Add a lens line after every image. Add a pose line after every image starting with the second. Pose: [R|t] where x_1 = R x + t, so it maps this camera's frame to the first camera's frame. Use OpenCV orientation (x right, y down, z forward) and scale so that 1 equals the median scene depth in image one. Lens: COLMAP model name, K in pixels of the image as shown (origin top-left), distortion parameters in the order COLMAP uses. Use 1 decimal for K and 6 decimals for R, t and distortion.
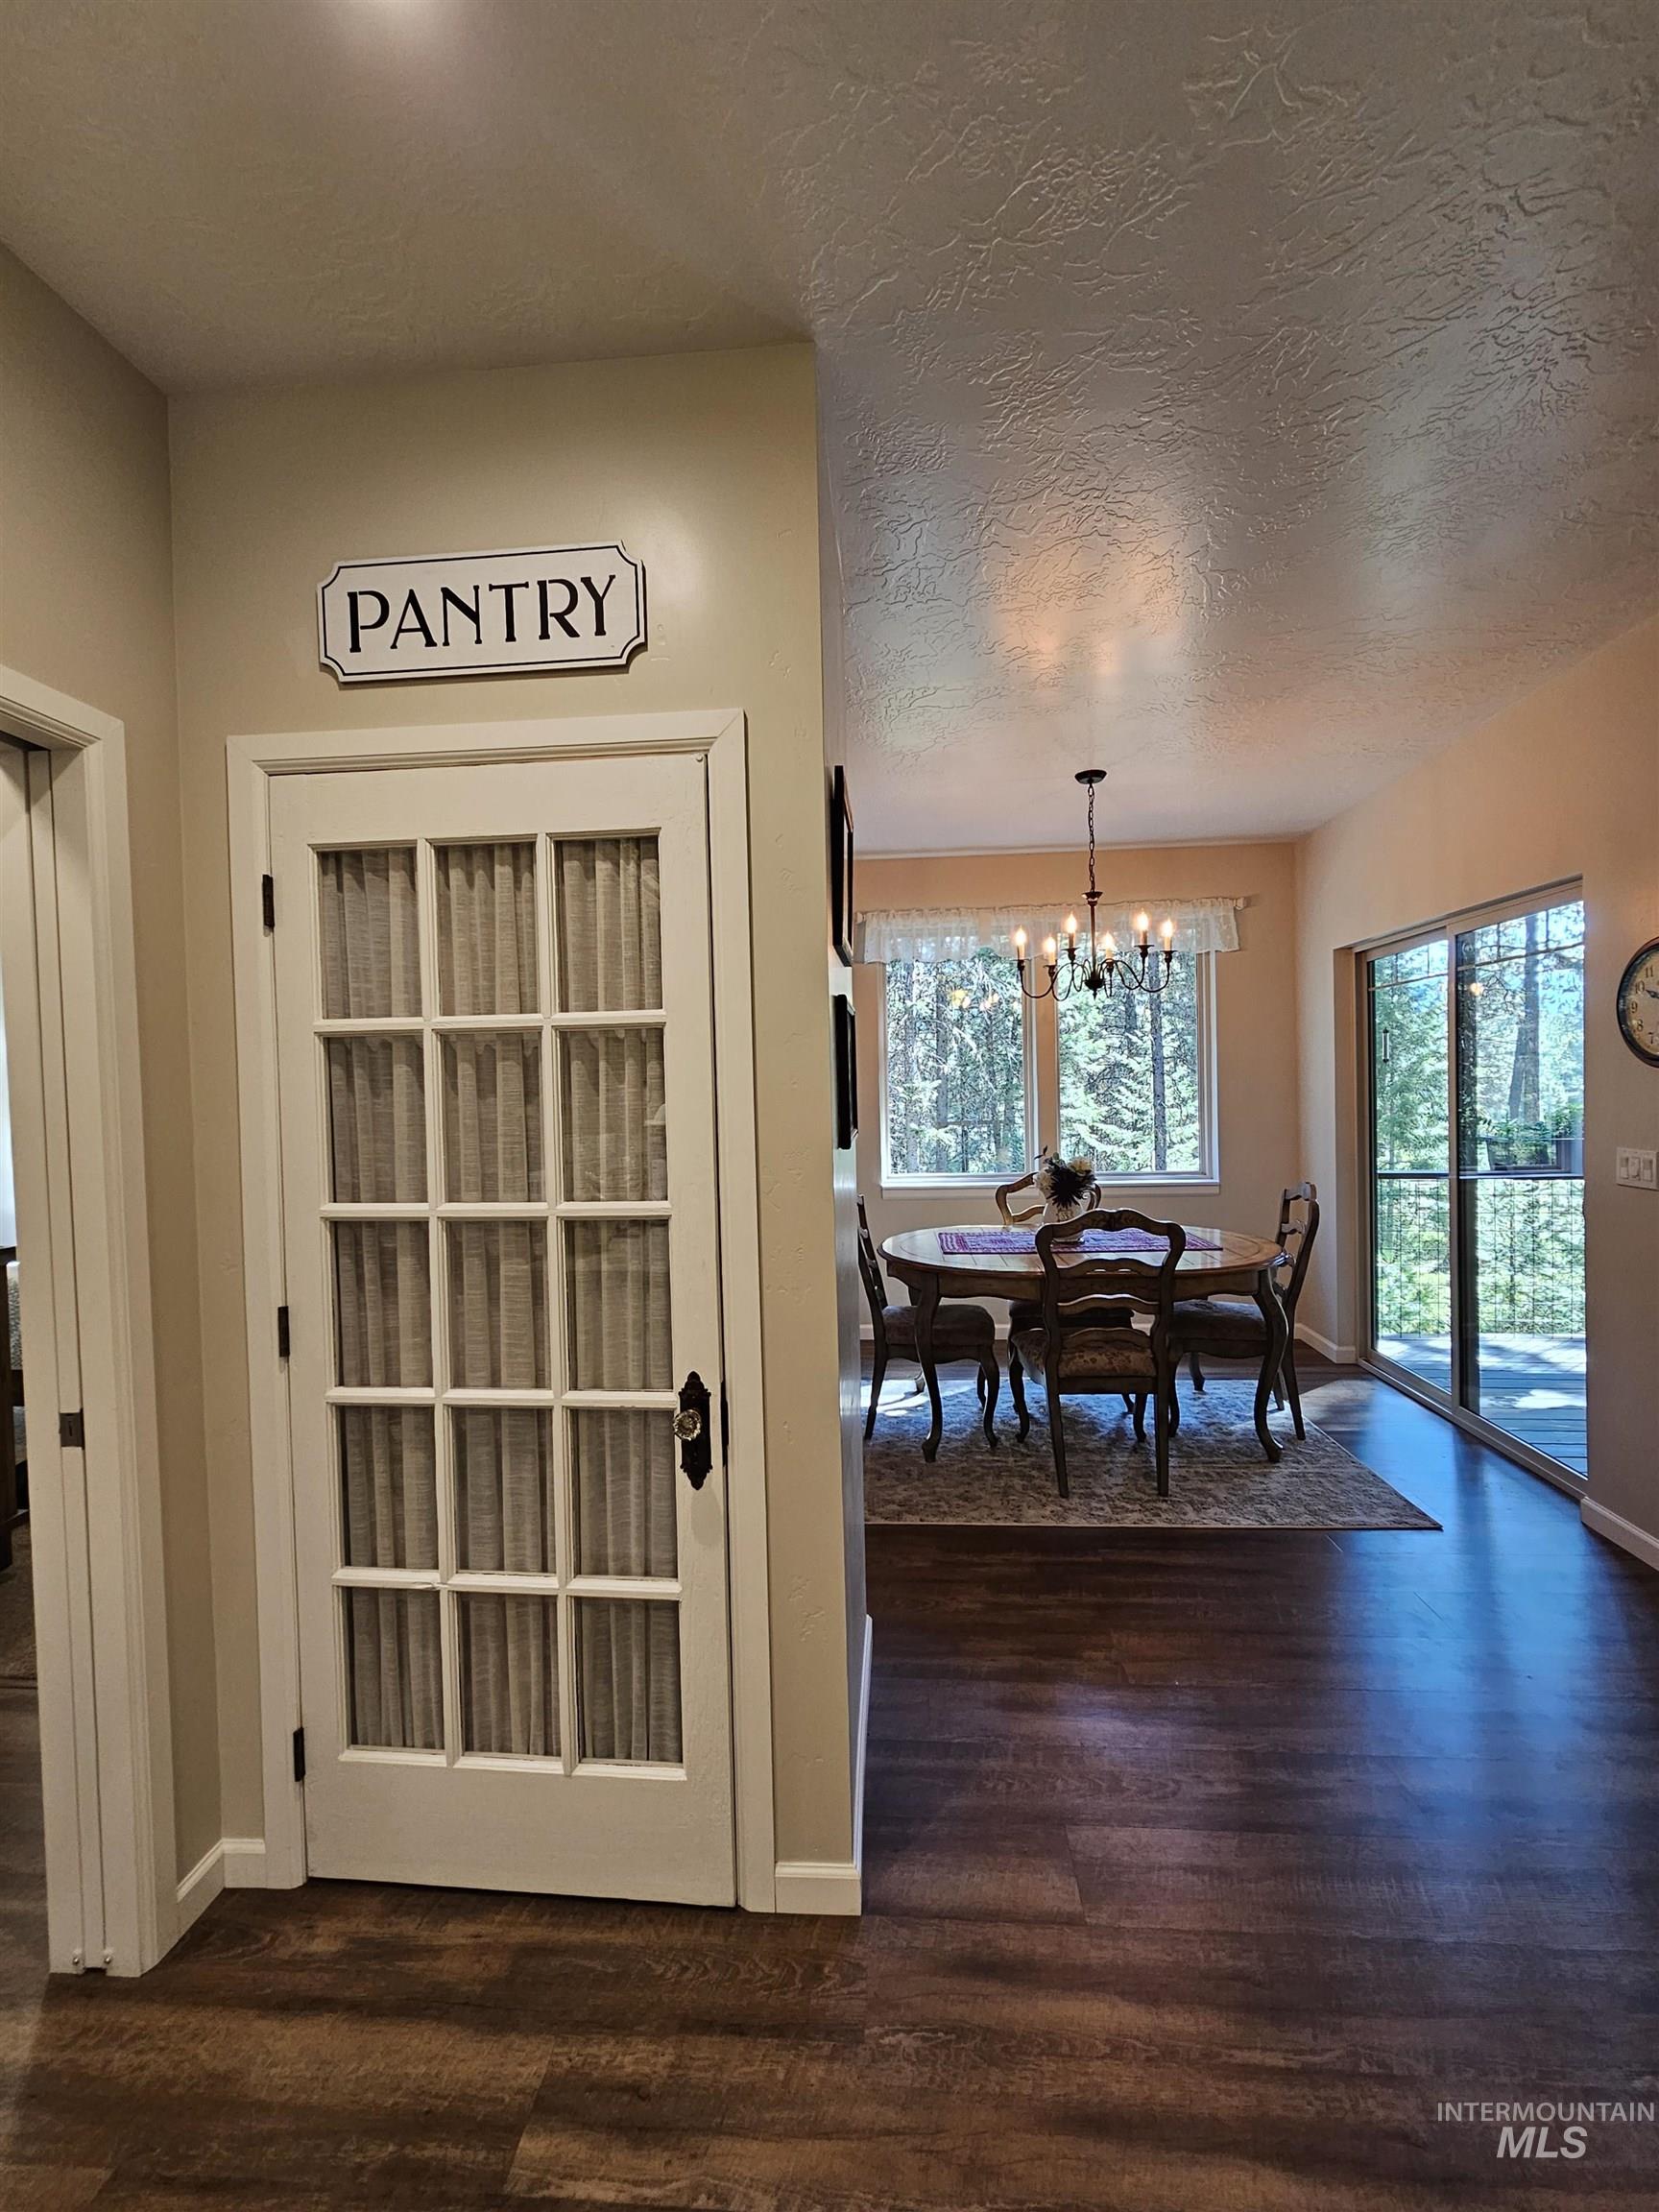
lens RADIAL K [[949.9, 0, 822.3], [0, 949.9, 1112.2], [0, 0, 1]] dist [0.001829, -0.000340]
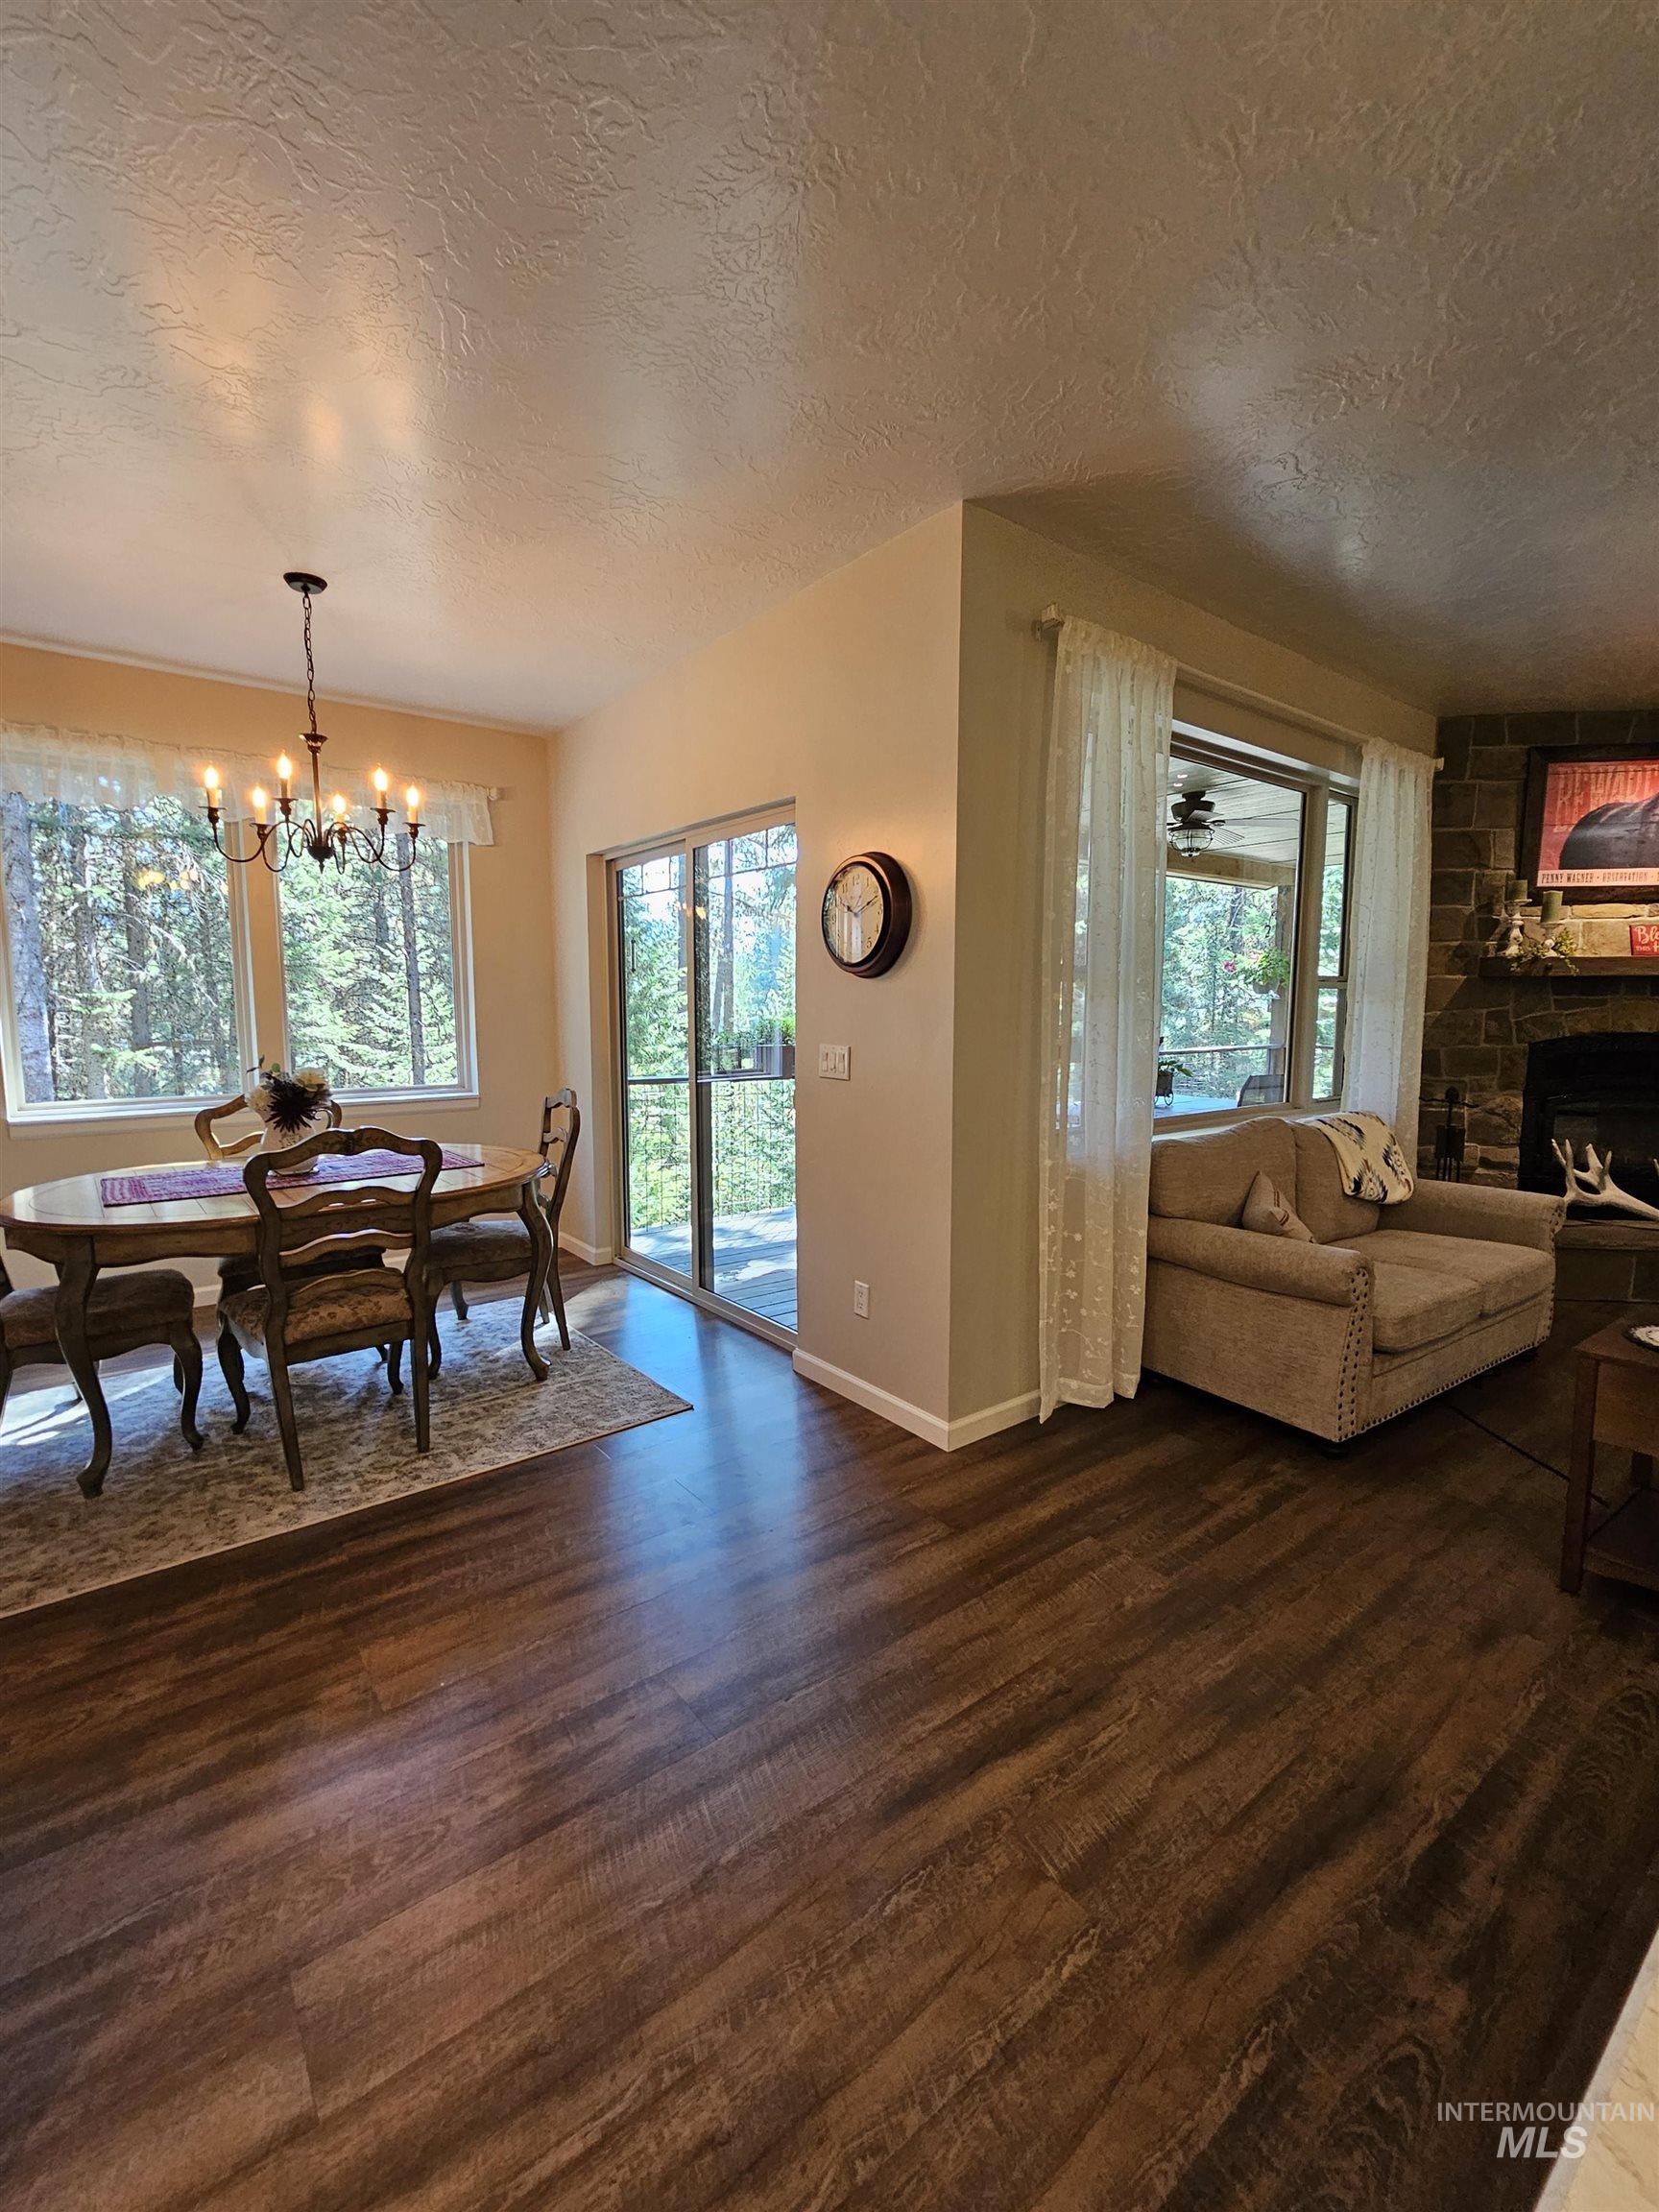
lens RADIAL K [[954.5, 0, 827.3], [0, 954.5, 1100.5], [0, 0, 1]] dist [-0.000035, -0.000117]
pose [[0.734141, -0.046266, 0.677419, 0.044301], [-0.002202, 0.997508, 0.070514, 0.016743], [-0.678994, -0.053259, 0.732210, 0.106307]]
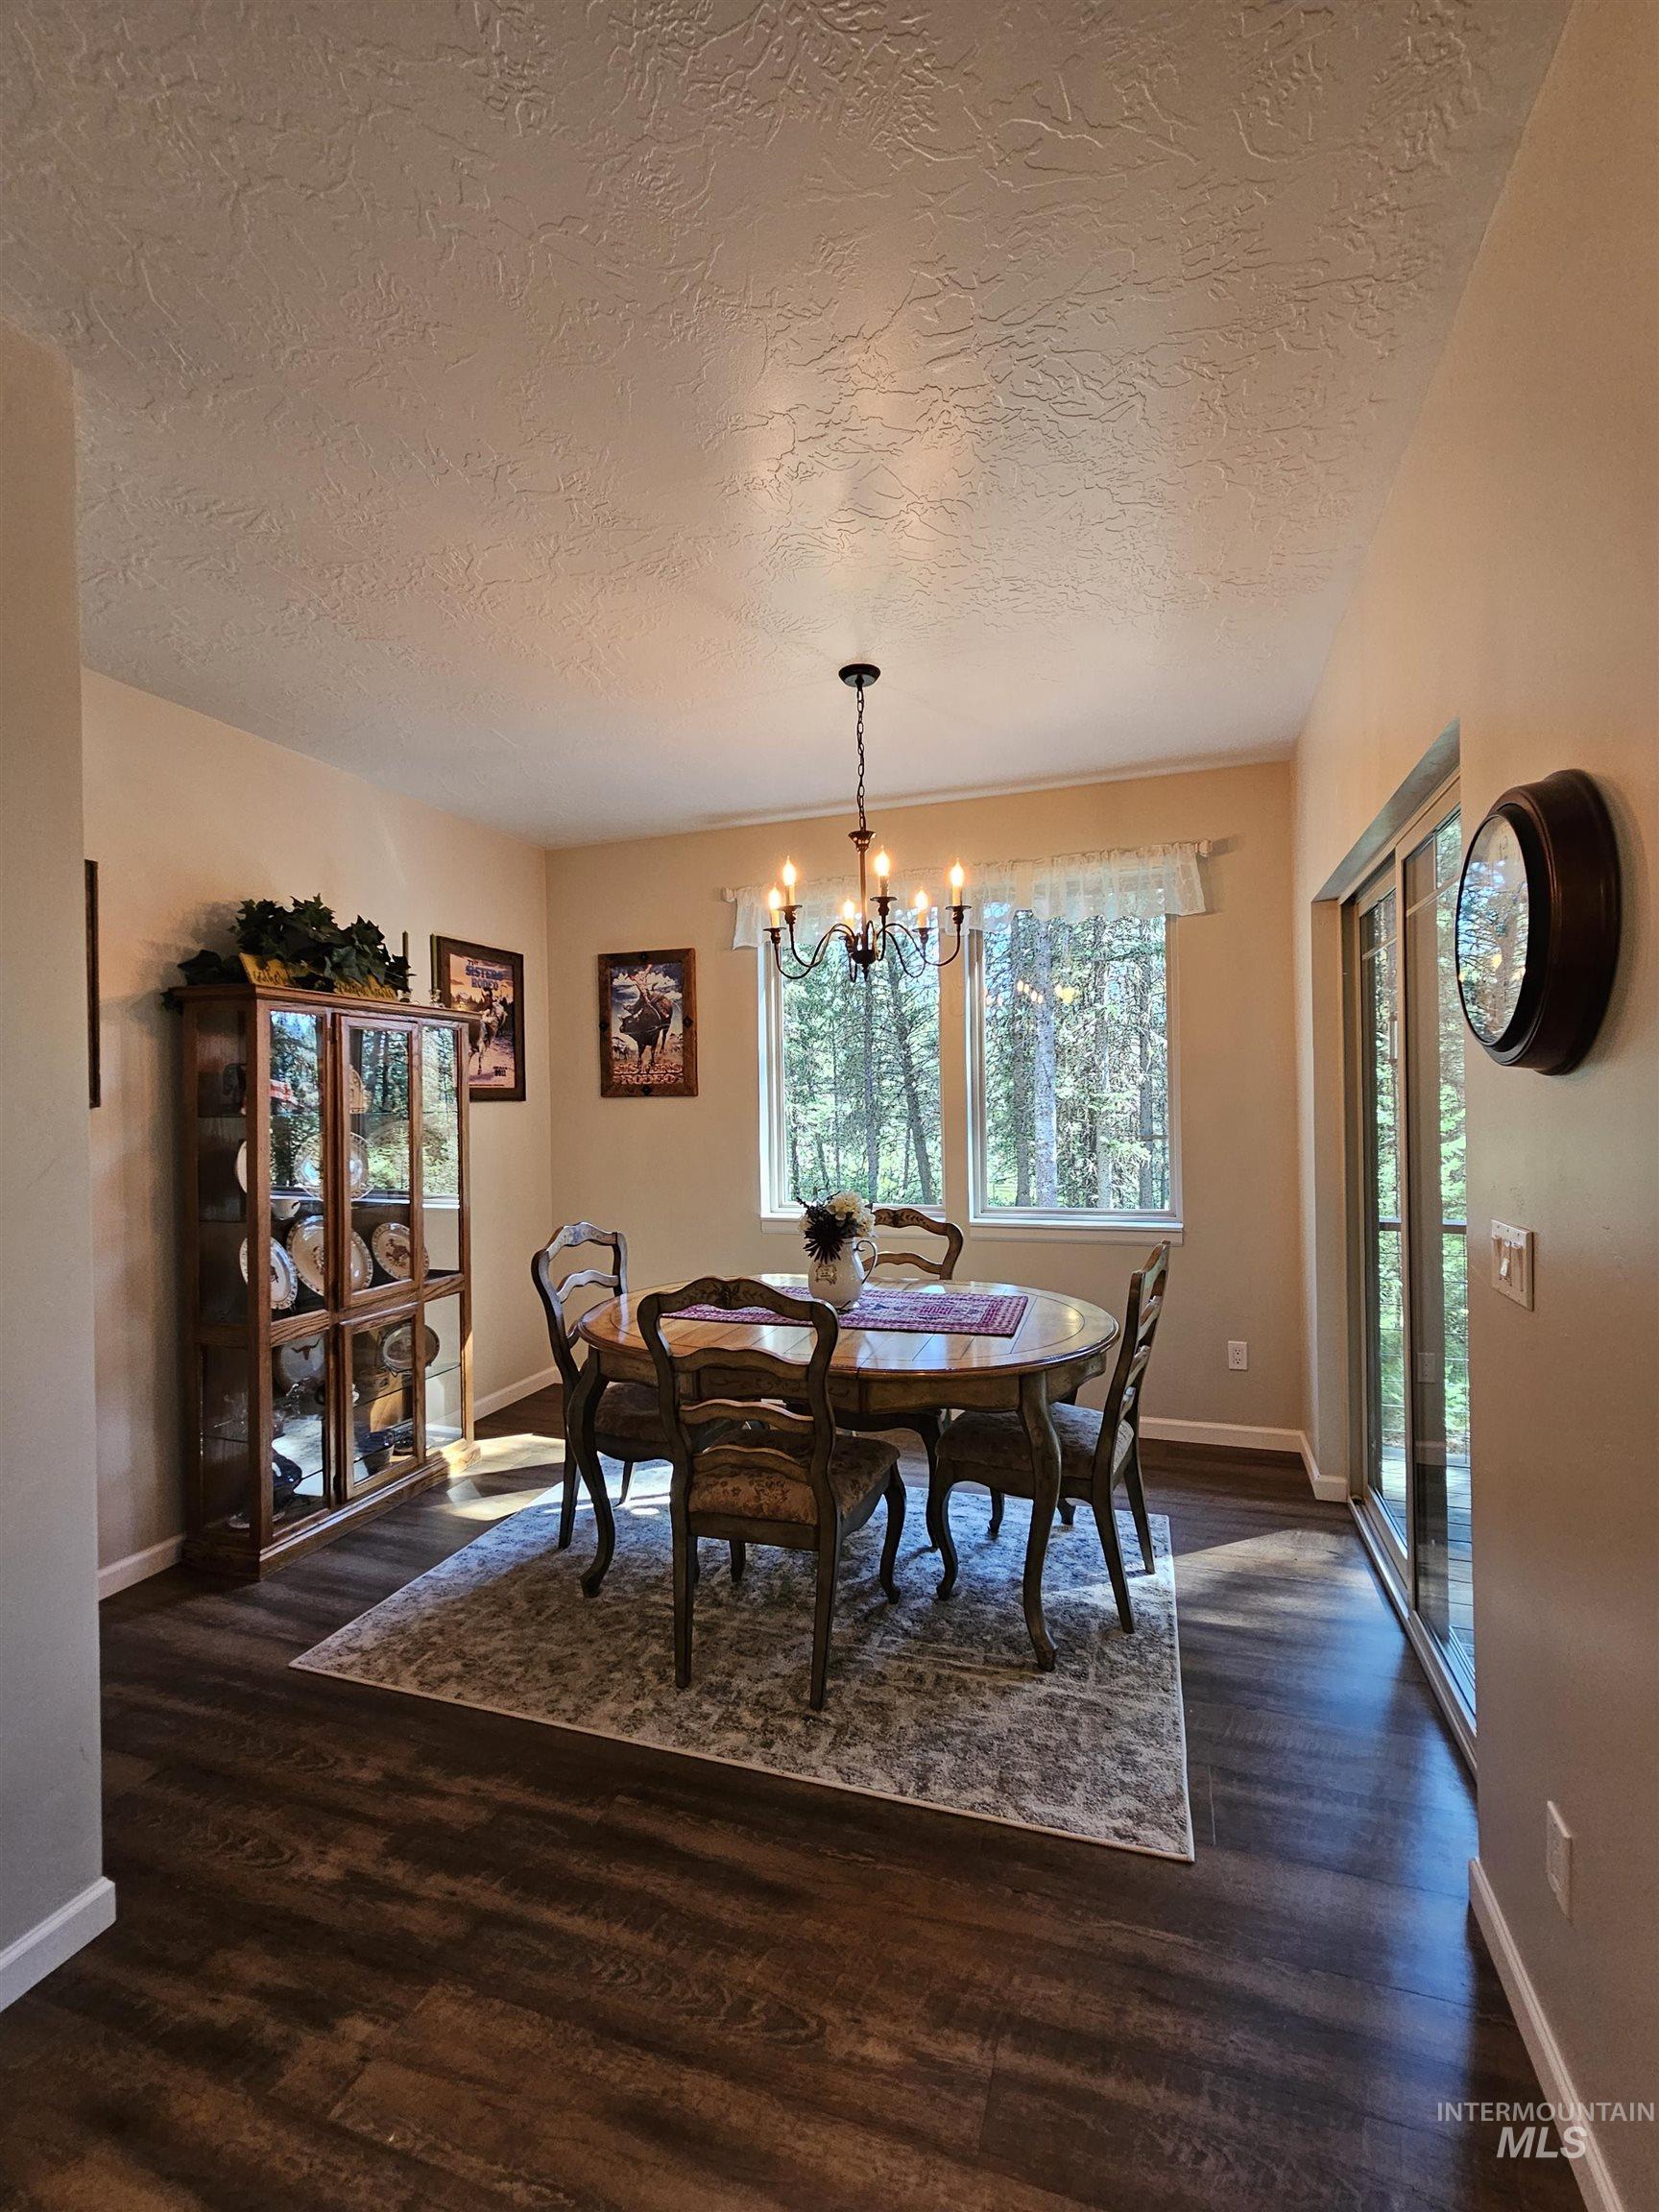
lens RADIAL K [[954.5, 0, 827.3], [0, 954.5, 1100.5], [0, 0, 1]] dist [-0.000035, -0.000117]
pose [[0.969485, 0.006650, -0.245062, 0.446592], [-0.011731, 0.999745, -0.019280, -0.010175], [0.244872, 0.021567, 0.969316, 0.287362]]
